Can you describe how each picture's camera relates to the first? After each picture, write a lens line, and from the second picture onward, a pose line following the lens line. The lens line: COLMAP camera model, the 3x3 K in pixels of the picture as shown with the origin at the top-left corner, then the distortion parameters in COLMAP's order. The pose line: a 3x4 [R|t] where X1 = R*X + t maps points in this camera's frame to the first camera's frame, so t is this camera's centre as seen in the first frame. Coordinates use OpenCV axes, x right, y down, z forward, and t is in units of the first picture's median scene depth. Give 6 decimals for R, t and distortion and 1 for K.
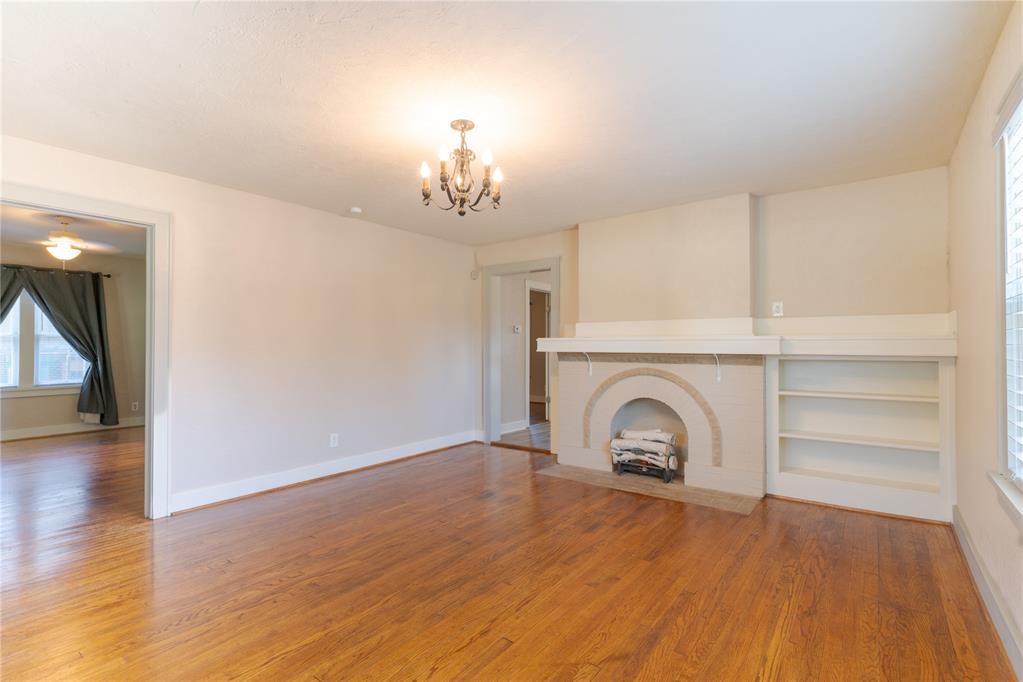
lens RADIAL K [[452.8, 0, 511.5], [0, 452.8, 341.0], [0, 0, 1]] dist [-0.004426, 0.000181]
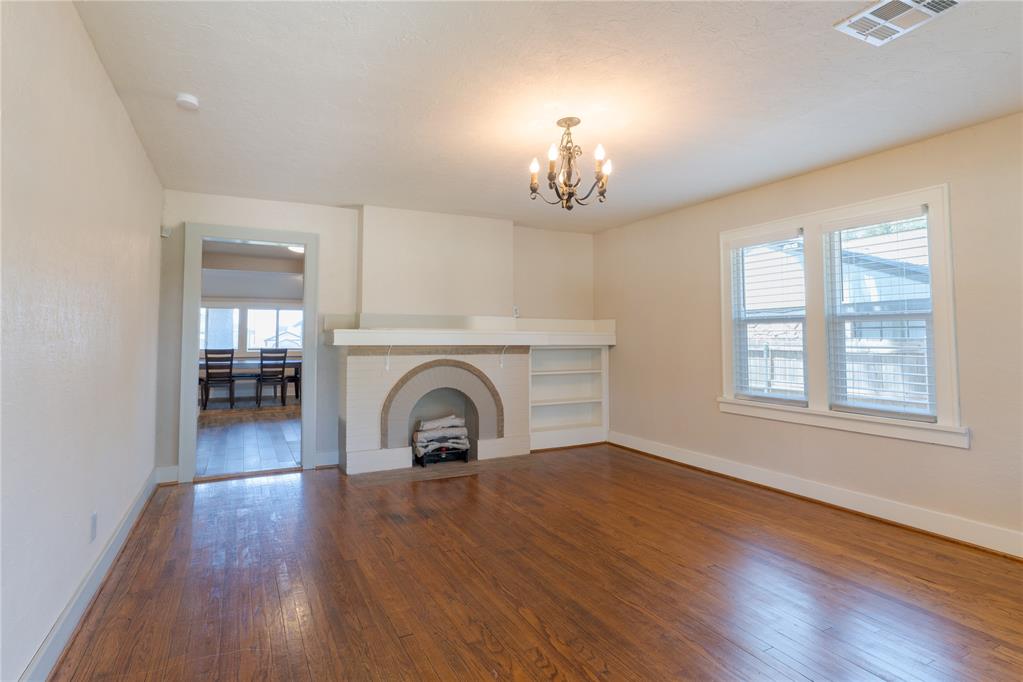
lens RADIAL K [[458.7, 0, 511.1], [0, 458.7, 317.9], [0, 0, 1]] dist [-0.001451, 0.000111]
pose [[0.497101, 0.043408, 0.866606, -0.640893], [-0.011540, 0.998990, -0.043419, 0.007986], [-0.867616, 0.011583, 0.497100, 0.368645]]
